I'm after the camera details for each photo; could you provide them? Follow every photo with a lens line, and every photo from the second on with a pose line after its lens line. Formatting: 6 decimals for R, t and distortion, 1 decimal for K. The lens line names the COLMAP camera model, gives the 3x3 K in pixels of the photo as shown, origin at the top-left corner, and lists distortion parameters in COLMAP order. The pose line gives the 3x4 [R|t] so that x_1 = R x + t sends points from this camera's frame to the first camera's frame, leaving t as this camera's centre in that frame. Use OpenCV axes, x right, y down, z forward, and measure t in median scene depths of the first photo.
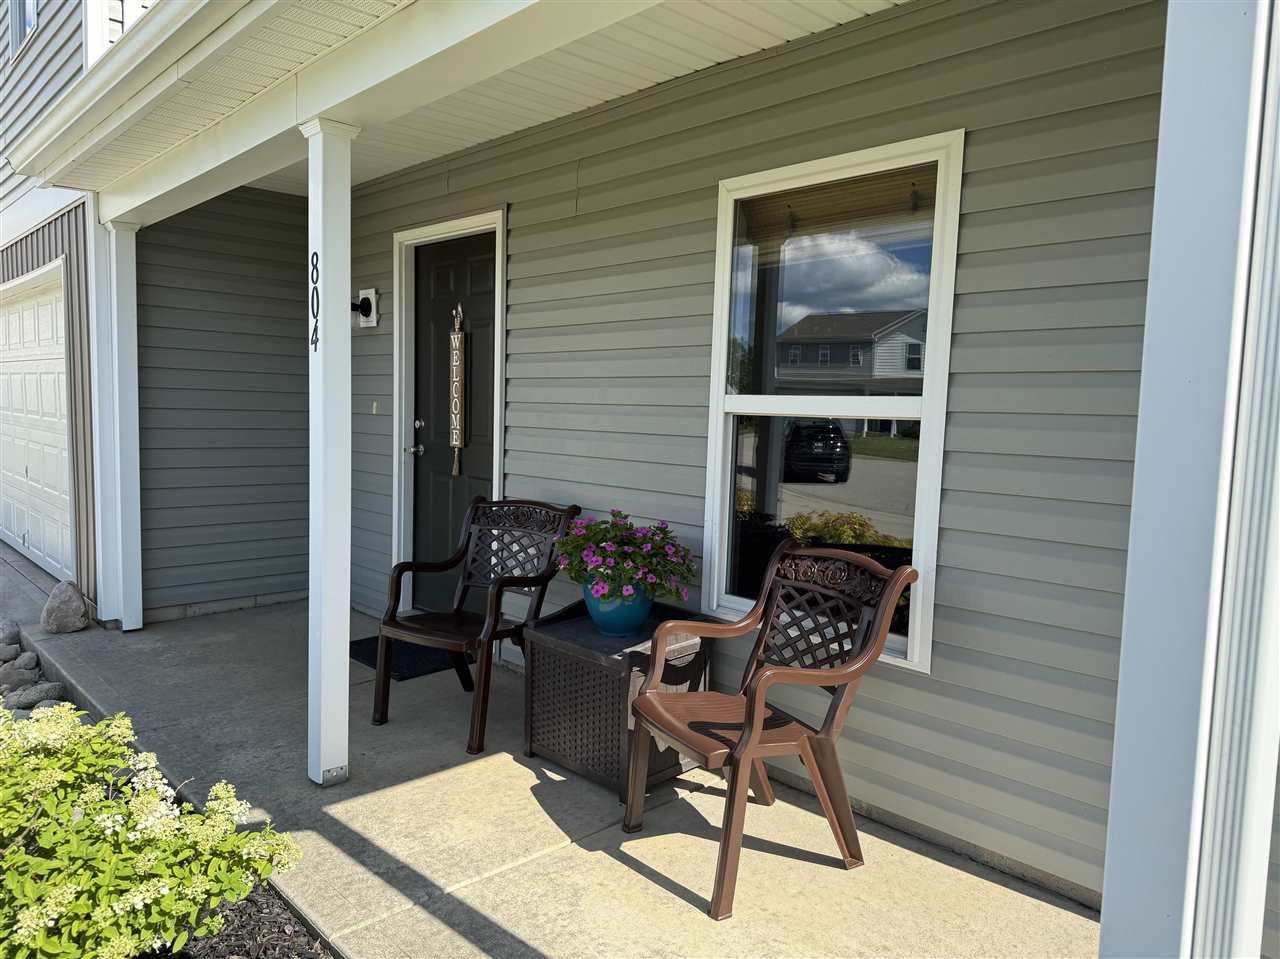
lens RADIAL K [[892.1, 0, 640.0], [0, 892.1, 479.5], [0, 0, 1]] dist [0.053926, -0.000916]
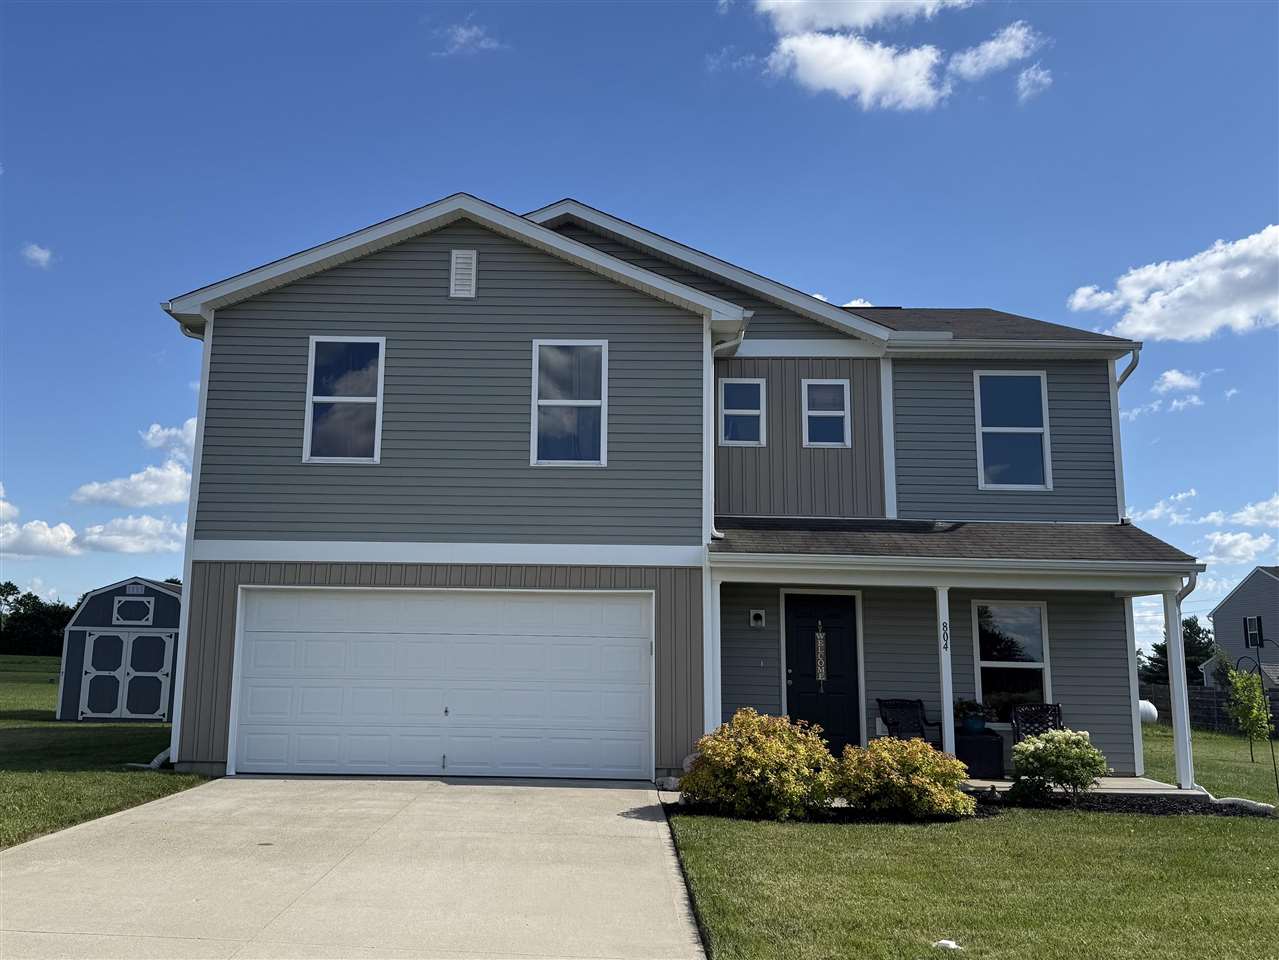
lens RADIAL K [[891.4, 0, 639.5], [0, 891.4, 480.0], [0, 0, 1]] dist [0.053926, -0.000916]
pose [[0.719780, 0.111921, 0.685120, -2.282838], [0.054430, 0.974781, -0.216423, -0.067522], [-0.692065, 0.193068, 0.695537, -0.441744]]
